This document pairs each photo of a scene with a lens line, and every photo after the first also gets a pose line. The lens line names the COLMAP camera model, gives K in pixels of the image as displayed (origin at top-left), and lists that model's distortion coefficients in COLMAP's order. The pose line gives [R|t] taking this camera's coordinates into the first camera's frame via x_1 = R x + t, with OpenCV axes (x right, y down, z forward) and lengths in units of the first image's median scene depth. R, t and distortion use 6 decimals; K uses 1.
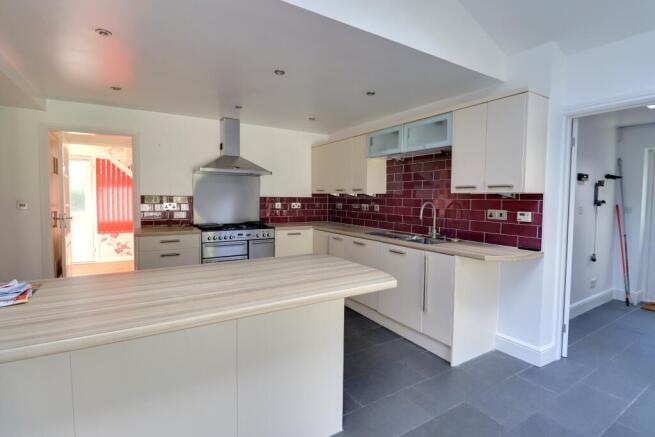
lens RADIAL K [[311.3, 0, 342.1], [0, 311.3, 216.0], [0, 0, 1]] dist [-0.001388, -0.000812]
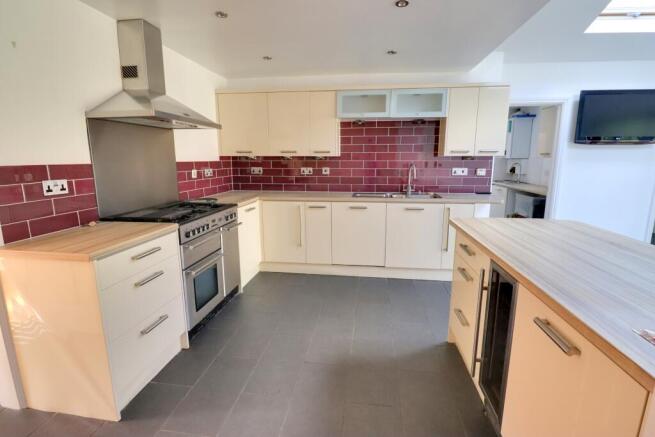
lens RADIAL K [[299.7, 0, 328.3], [0, 299.7, 211.8], [0, 0, 1]] dist [-0.001417, -0.000394]
pose [[0.648396, -0.144421, 0.747479, -0.615762], [0.054305, 0.988115, 0.143807, -0.034716], [-0.759364, -0.052652, 0.648532, 0.388837]]
